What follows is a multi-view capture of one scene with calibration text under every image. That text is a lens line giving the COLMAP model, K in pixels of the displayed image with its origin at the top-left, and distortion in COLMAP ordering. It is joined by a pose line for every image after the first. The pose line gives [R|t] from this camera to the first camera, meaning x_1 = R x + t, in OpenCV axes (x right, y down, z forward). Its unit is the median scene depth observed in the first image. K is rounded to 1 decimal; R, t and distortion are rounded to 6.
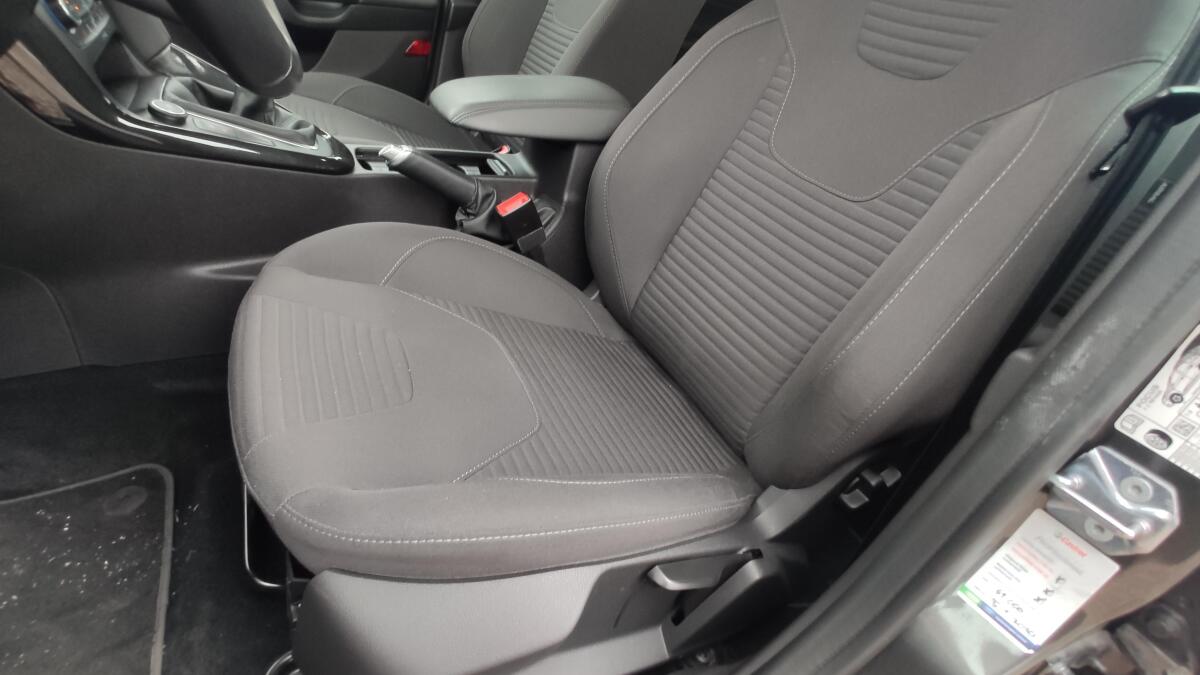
lens RADIAL K [[596.6, 0, 596.6], [0, 596.6, 336.3], [0, 0, 1]] dist [0.006339, -0.003031]
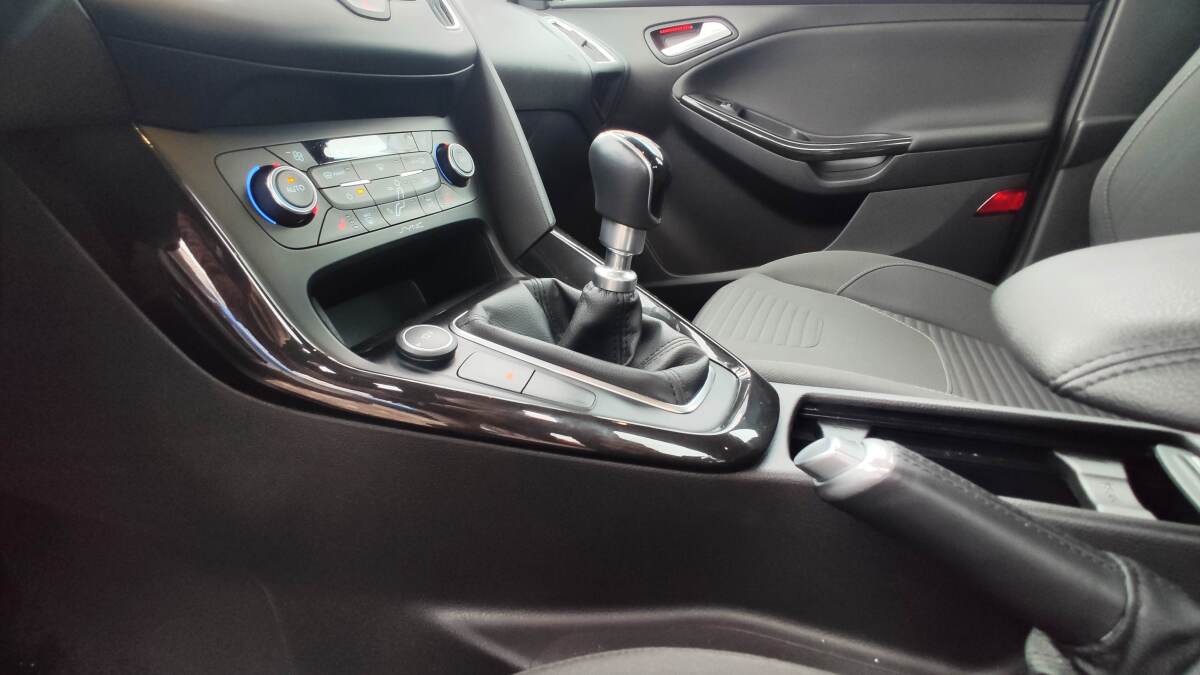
lens RADIAL K [[596.6, 0, 597.7], [0, 596.6, 344.3], [0, 0, 1]] dist [0.006339, -0.003031]
pose [[0.646201, 0.051622, -0.761420, -0.185091], [-0.243134, 0.959649, -0.141281, -0.317494], [0.723402, 0.276423, 0.632677, 0.722587]]
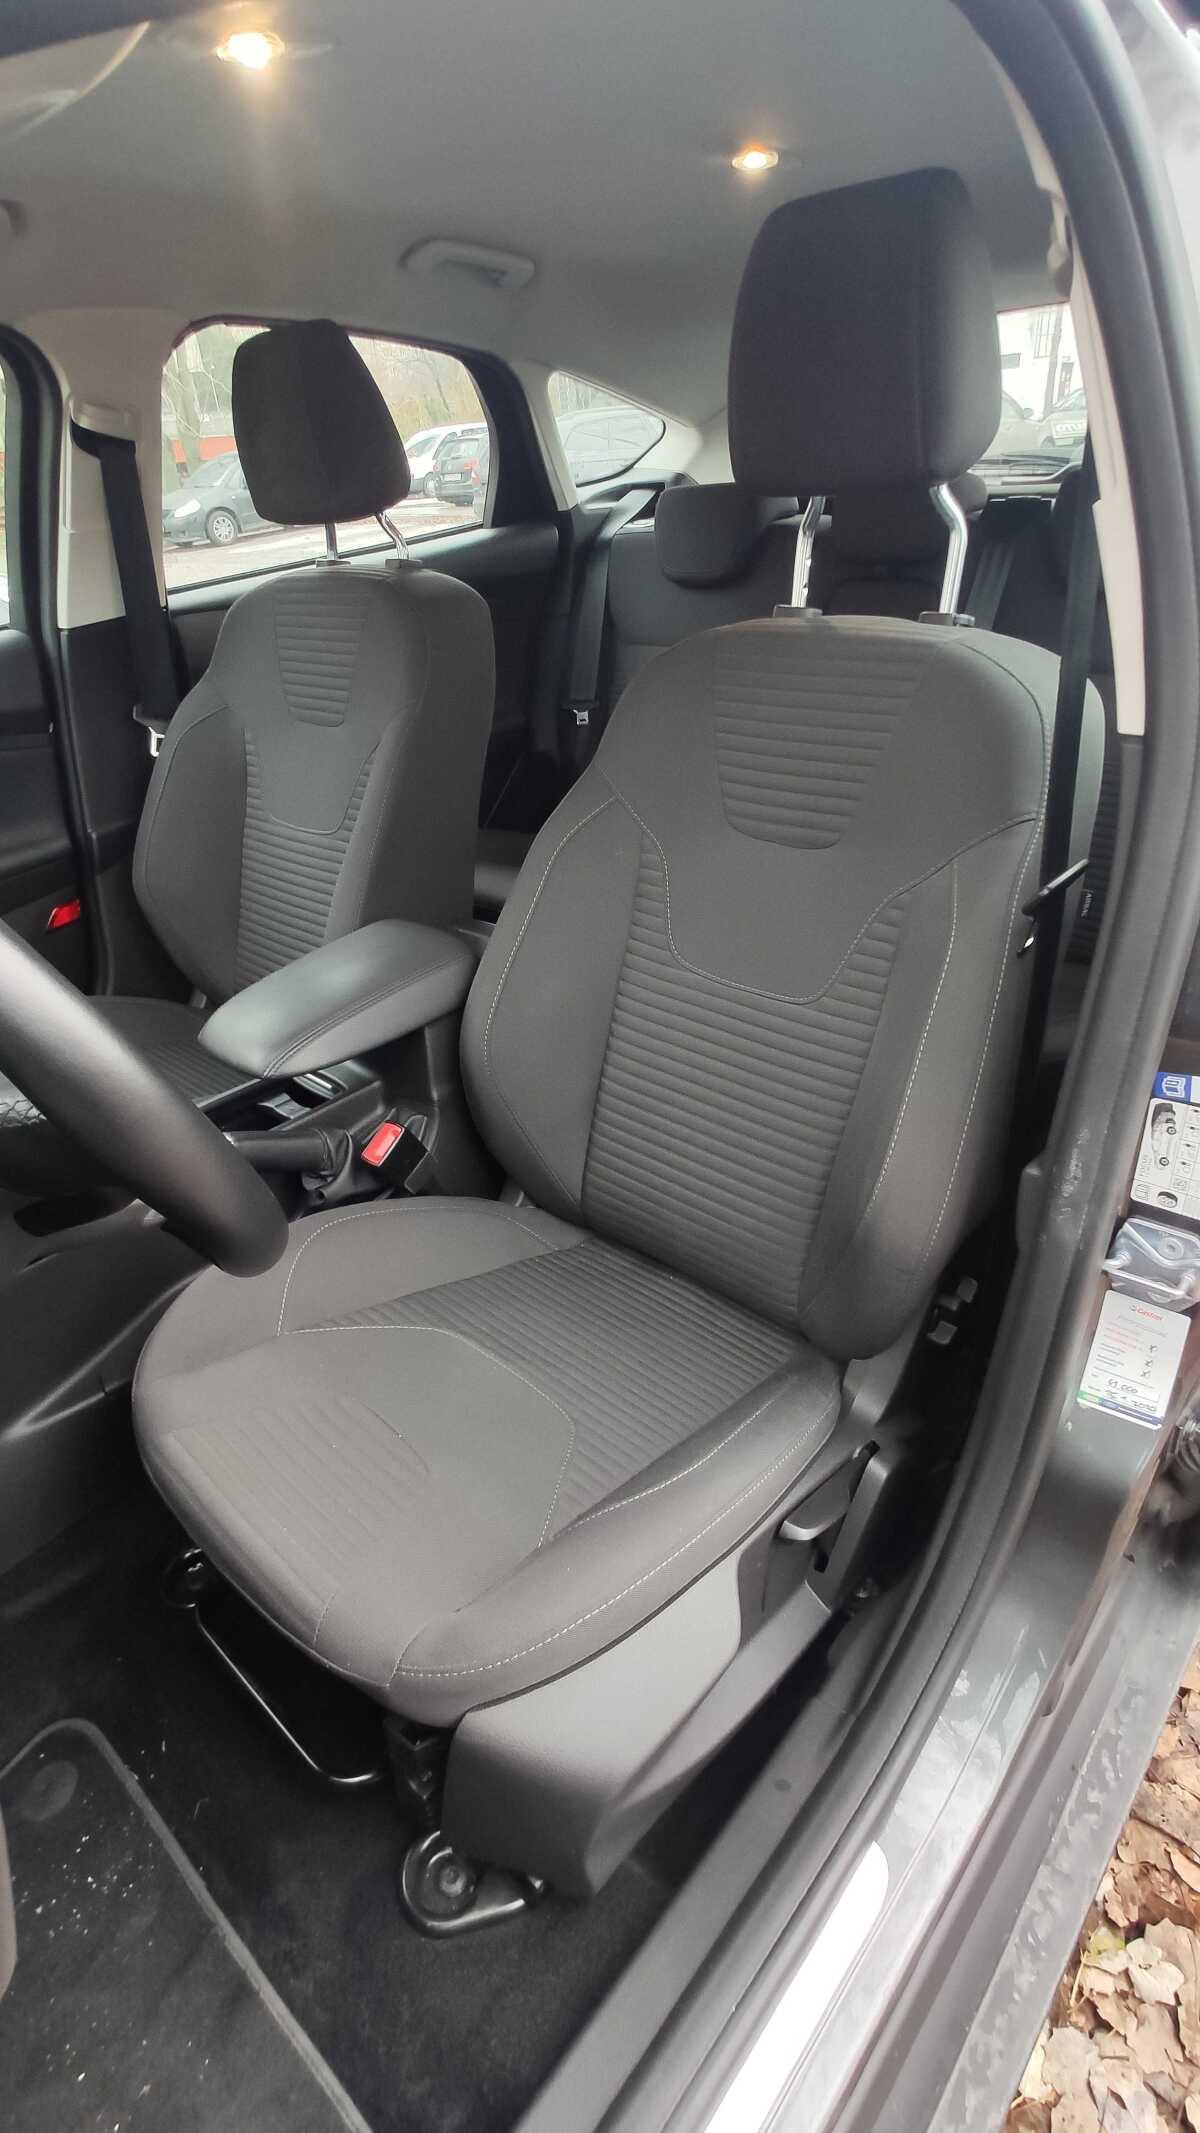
lens RADIAL K [[1060.5, 0, 605.3], [0, 1060.5, 1059.3], [0, 0, 1]] dist [0.006339, -0.003031]
pose [[0.900858, -0.386303, 0.198052, -0.132941], [0.394616, 0.918842, -0.002734, -0.242194], [-0.180922, 0.080617, 0.980188, -0.377927]]
